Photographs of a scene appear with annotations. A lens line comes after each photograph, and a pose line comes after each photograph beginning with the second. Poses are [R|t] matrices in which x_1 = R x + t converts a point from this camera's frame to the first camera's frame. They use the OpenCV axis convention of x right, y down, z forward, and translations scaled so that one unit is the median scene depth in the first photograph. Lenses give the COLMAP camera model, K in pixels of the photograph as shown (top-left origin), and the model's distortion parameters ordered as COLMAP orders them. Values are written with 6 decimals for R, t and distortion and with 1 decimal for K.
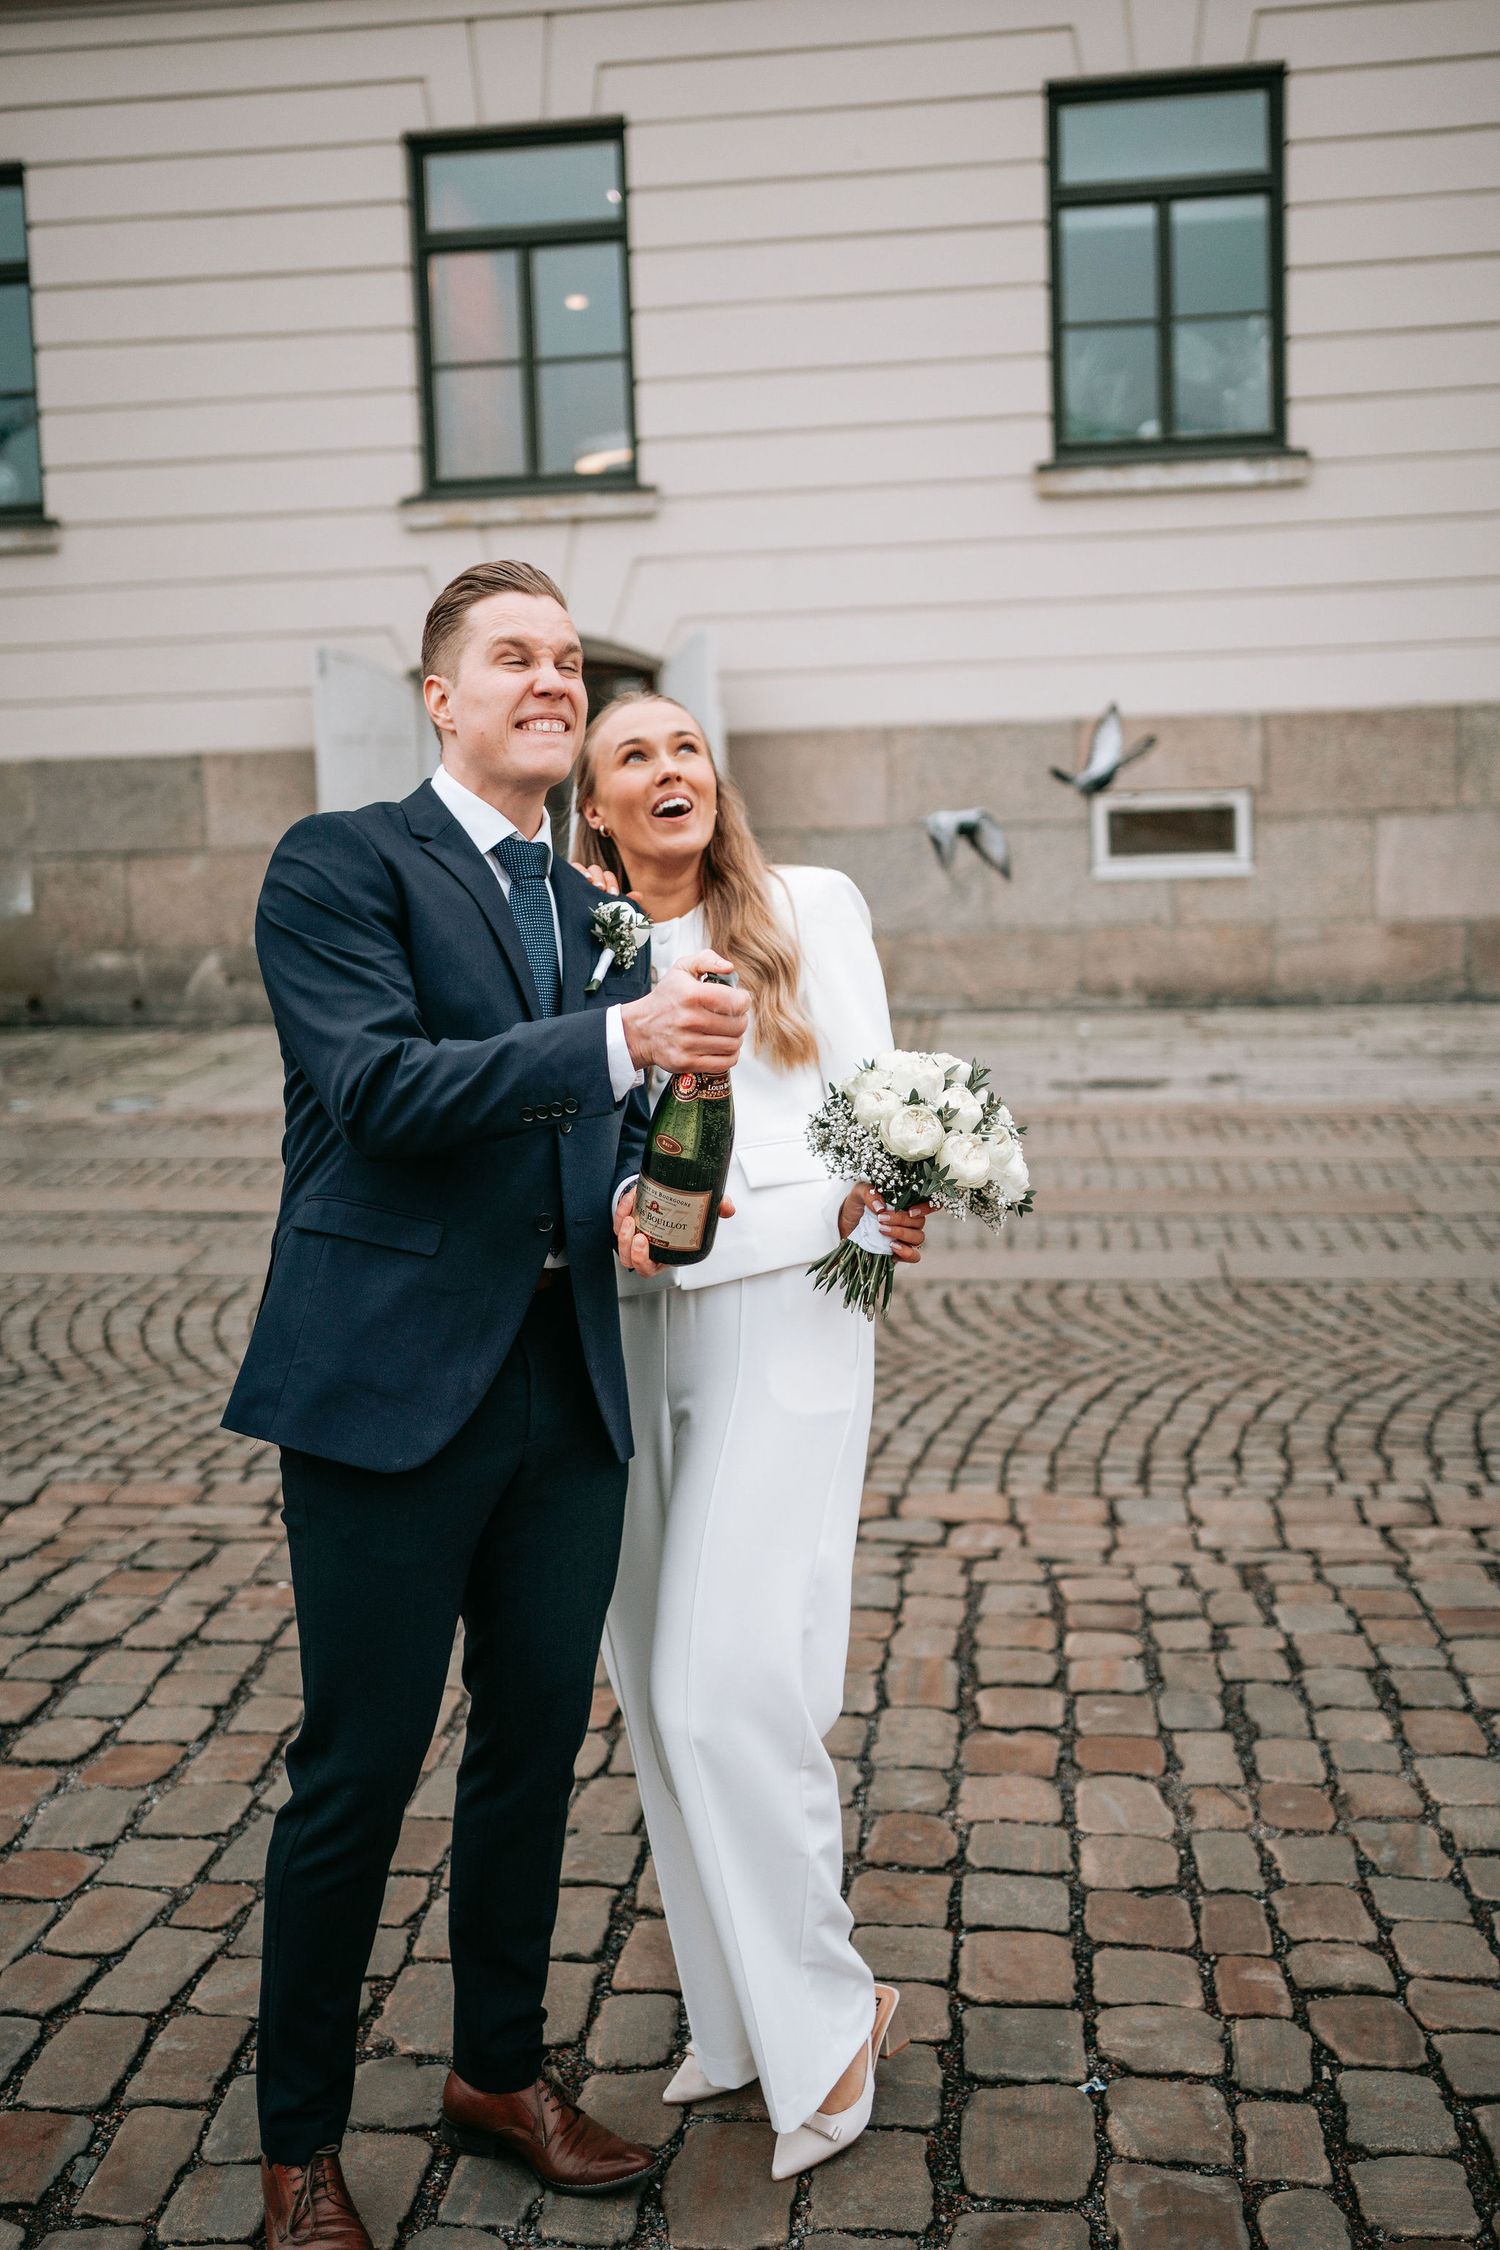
lens RADIAL K [[2448.0, 0, 677.5], [0, 2448.0, 1019.7], [0, 0, 1]] dist [0.026625, 0.000000]
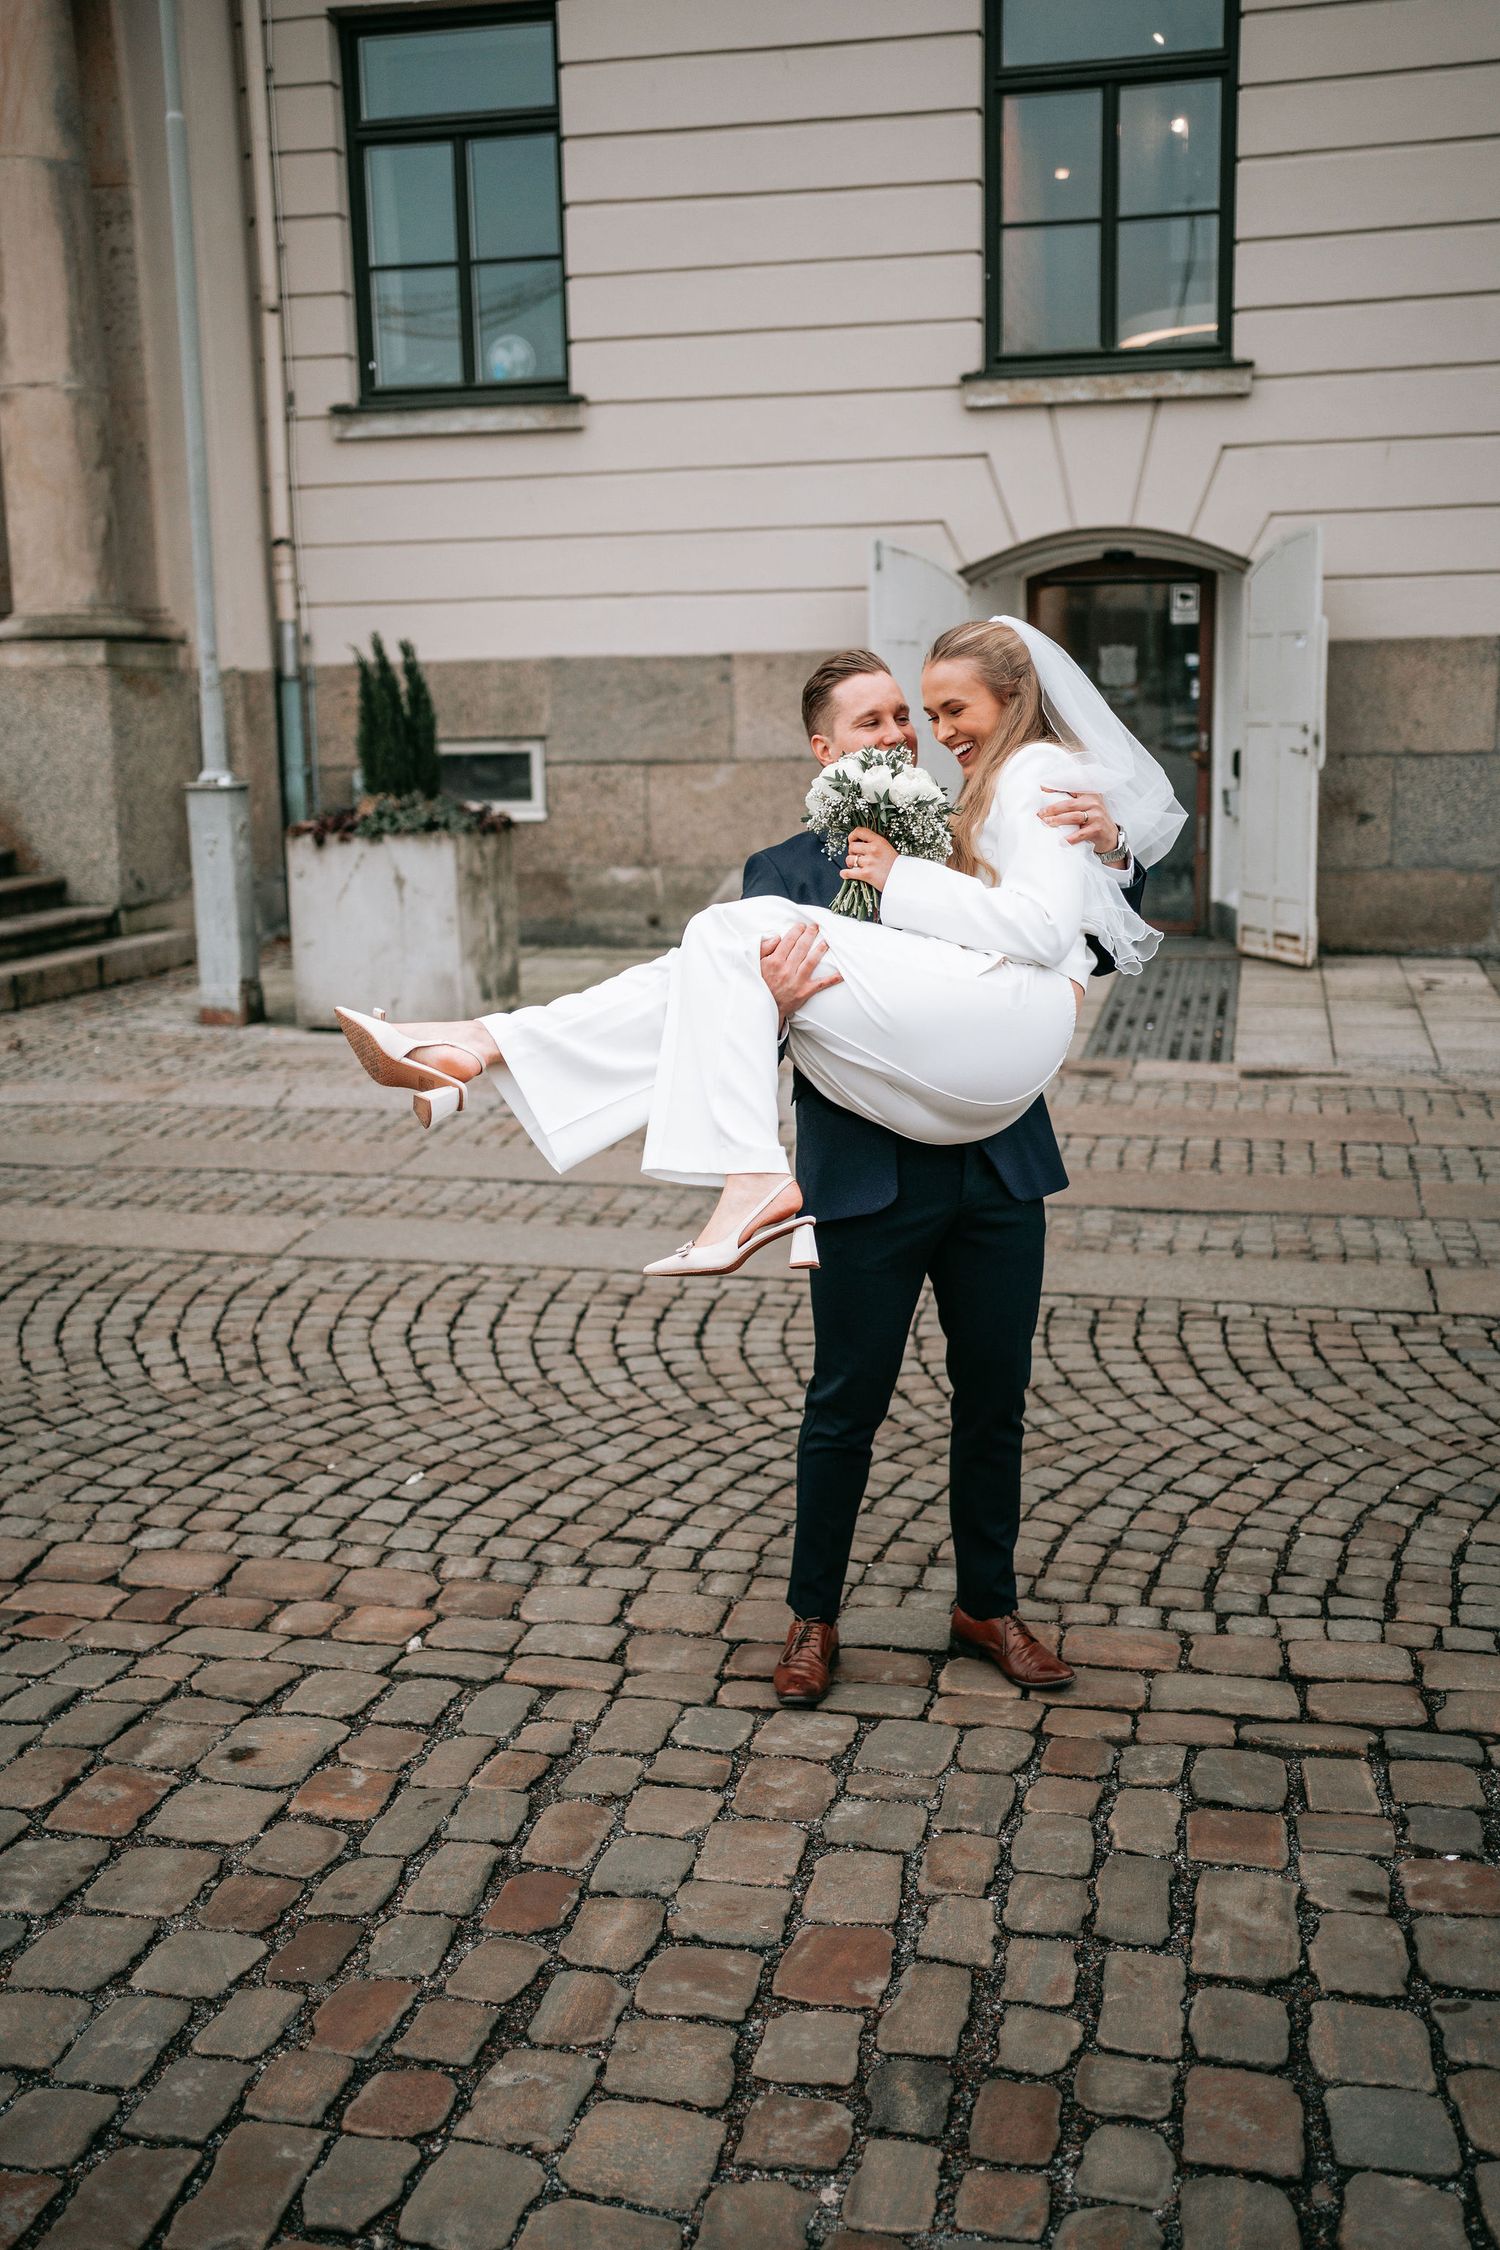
lens RADIAL K [[2282.8, 0, 760.4], [0, 2282.8, 1122.1], [0, 0, 1]] dist [0.015873, 0.000000]
pose [[0.996448, 0.033187, -0.077395, -0.261526], [-0.025969, 0.995376, 0.092473, -0.029285], [0.080106, -0.090135, 0.992703, 0.292027]]
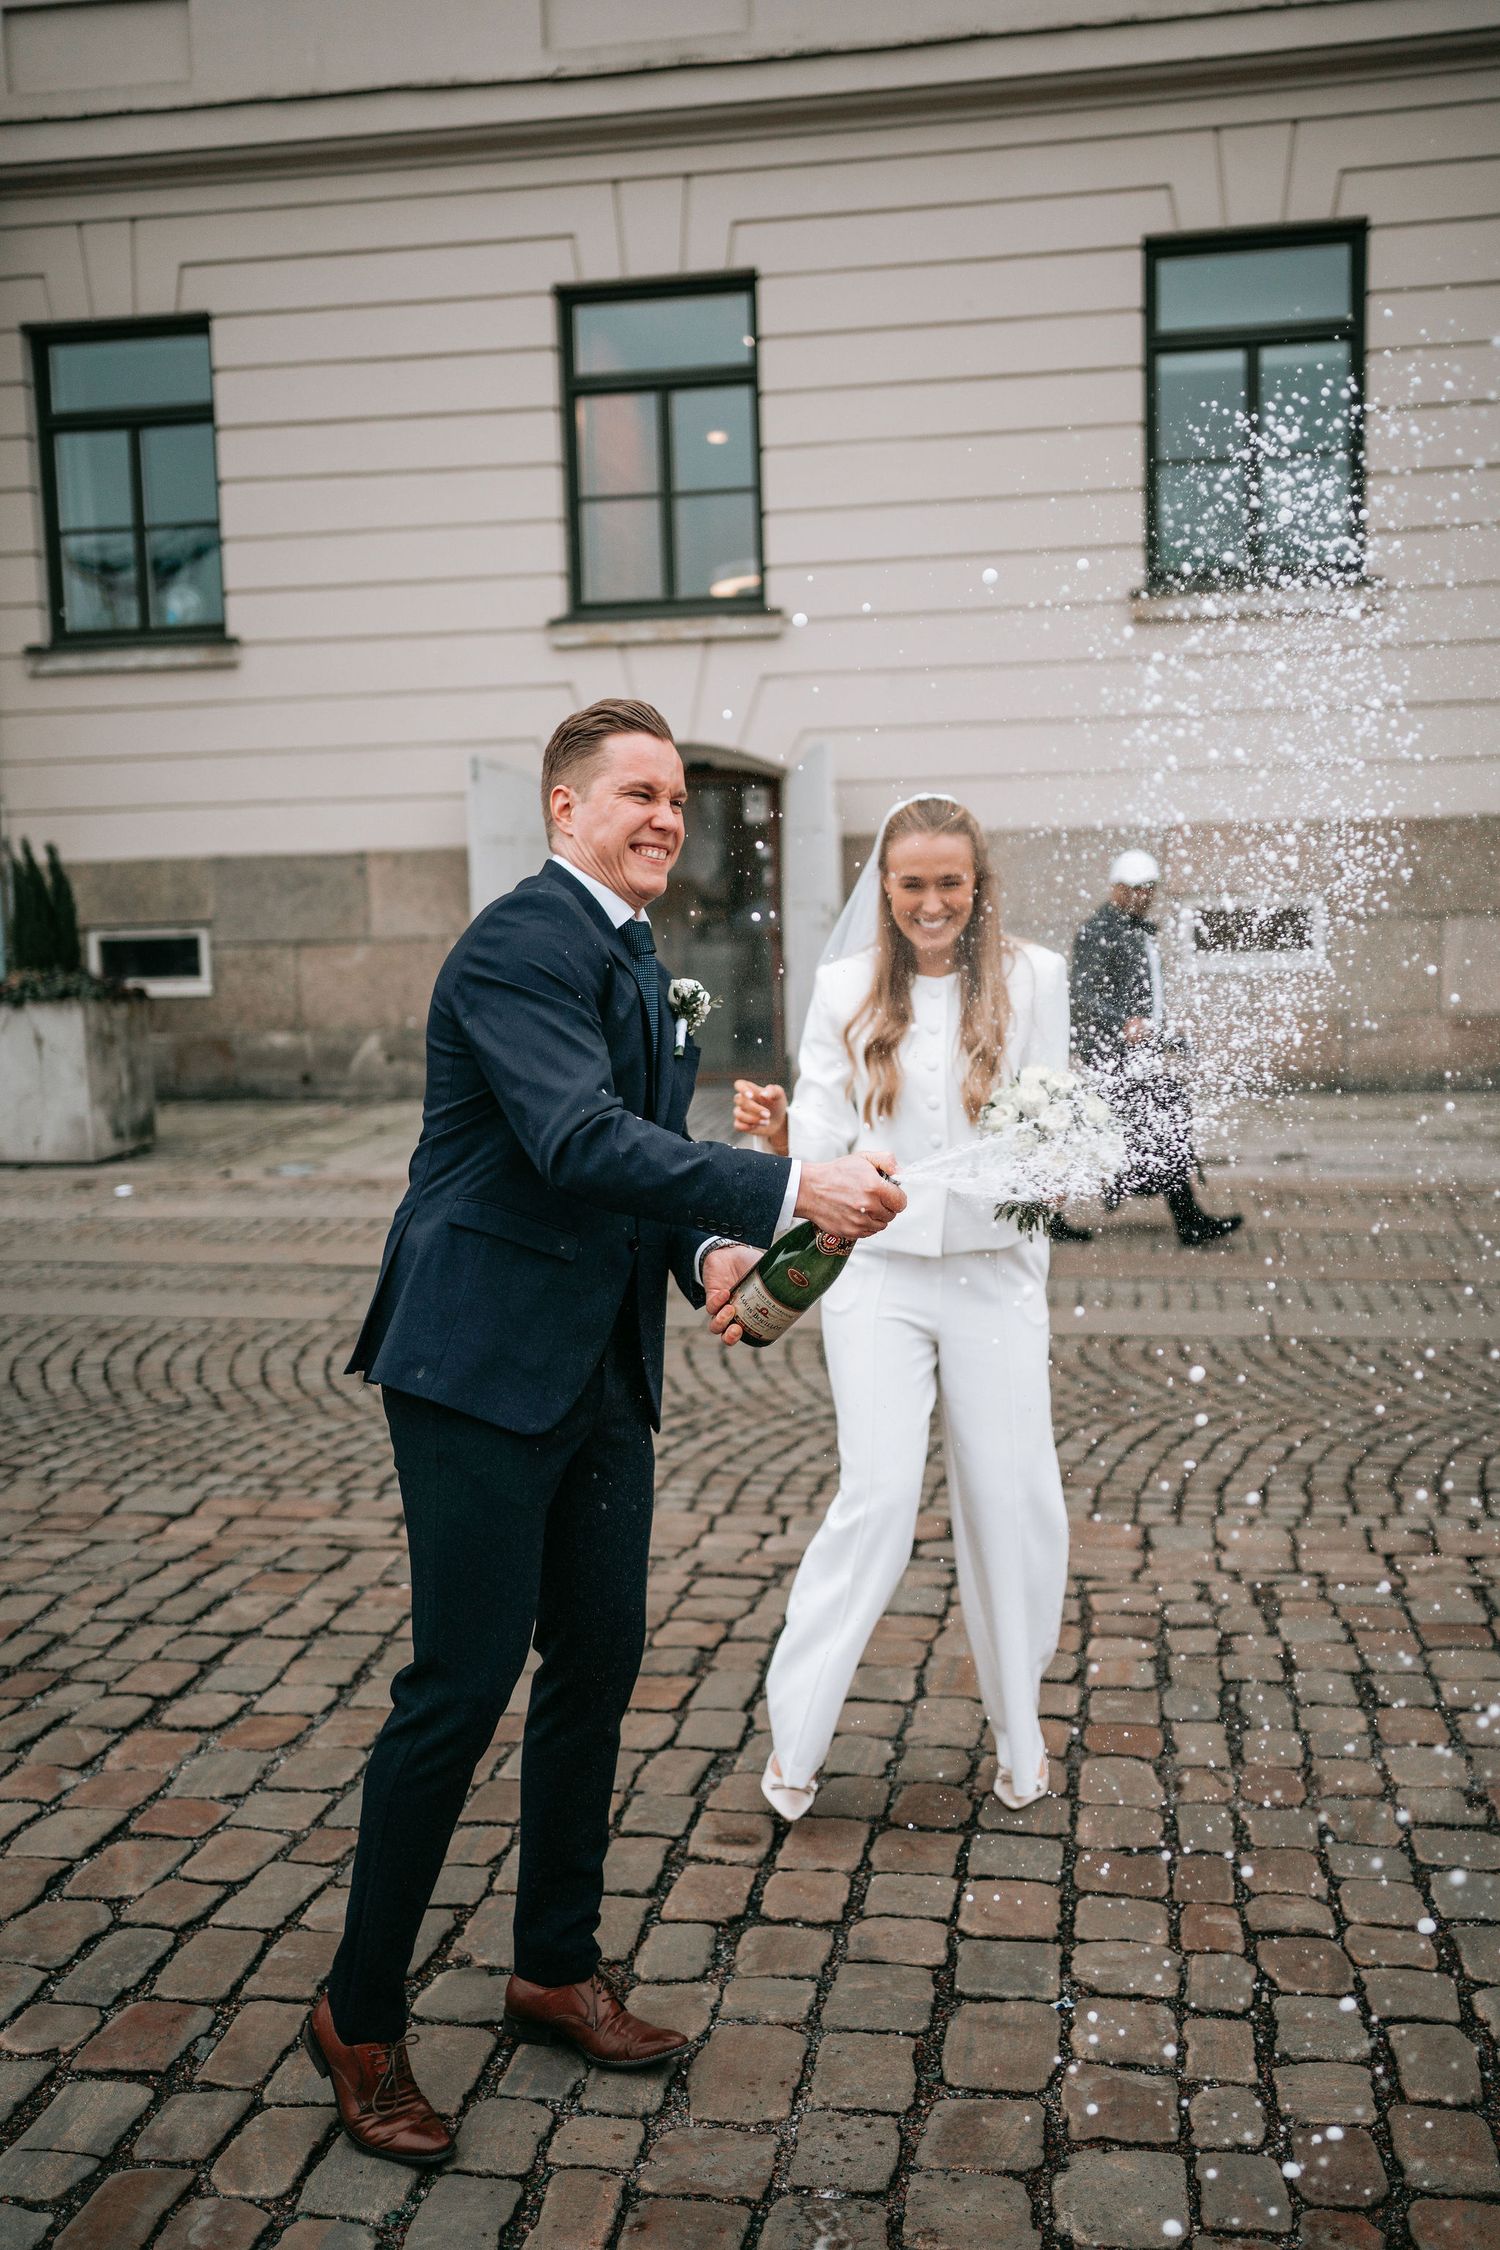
lens RADIAL K [[2282.8, 0, 741.1], [0, 2282.8, 1126.3], [0, 0, 1]] dist [0.015873, 0.000000]
pose [[0.999365, 0.010671, -0.034004, 0.023851], [-0.010296, 0.999884, 0.011181, 0.002836], [0.034120, -0.010824, 0.999359, -0.043127]]
